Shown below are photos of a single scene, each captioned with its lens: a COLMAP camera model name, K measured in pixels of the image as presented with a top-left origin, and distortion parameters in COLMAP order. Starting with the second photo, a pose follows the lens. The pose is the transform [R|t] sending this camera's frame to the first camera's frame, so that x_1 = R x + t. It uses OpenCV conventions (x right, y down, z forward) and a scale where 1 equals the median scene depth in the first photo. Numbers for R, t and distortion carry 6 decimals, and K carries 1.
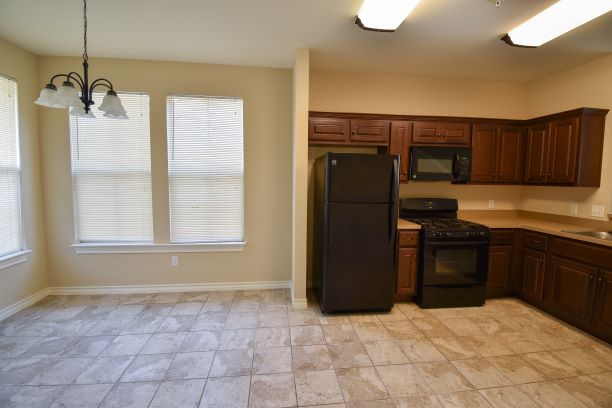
lens RADIAL K [[275.1, 0, 306.0], [0, 275.1, 204.0], [0, 0, 1]] dist [0.020723, -0.025063]
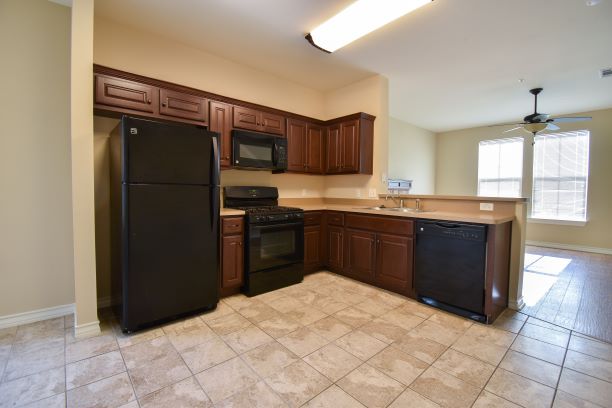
lens RADIAL K [[273.0, 0, 310.0], [0, 273.0, 200.2], [0, 0, 1]] dist [0.021870, -0.023894]
pose [[0.817001, -0.022448, 0.576200, 0.054003], [0.045482, 0.998637, -0.025584, 0.080210], [-0.574840, 0.047109, 0.816908, 0.087638]]
